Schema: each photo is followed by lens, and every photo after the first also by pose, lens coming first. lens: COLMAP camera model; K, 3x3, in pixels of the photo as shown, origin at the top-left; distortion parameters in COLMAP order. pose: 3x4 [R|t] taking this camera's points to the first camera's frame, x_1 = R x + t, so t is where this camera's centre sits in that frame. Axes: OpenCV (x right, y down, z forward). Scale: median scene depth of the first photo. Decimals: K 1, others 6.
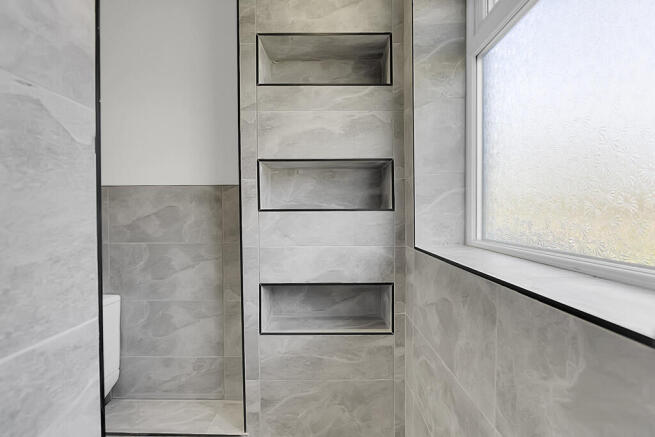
lens RADIAL K [[297.9, 0, 326.9], [0, 297.9, 219.1], [0, 0, 1]] dist [0.001753, -0.000532]
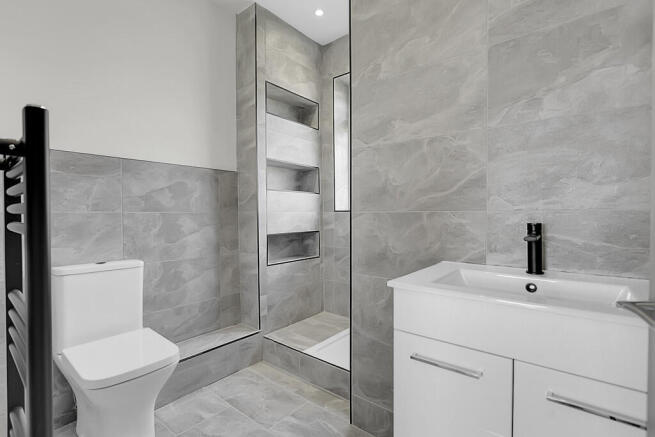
lens RADIAL K [[297.9, 0, 330.6], [0, 297.9, 216.7], [0, 0, 1]] dist [0.001753, -0.000532]
pose [[0.617637, -0.007704, 0.786425, -1.107396], [0.010863, 0.999940, 0.001264, 0.103602], [-0.786388, 0.007762, 0.617684, -0.235256]]
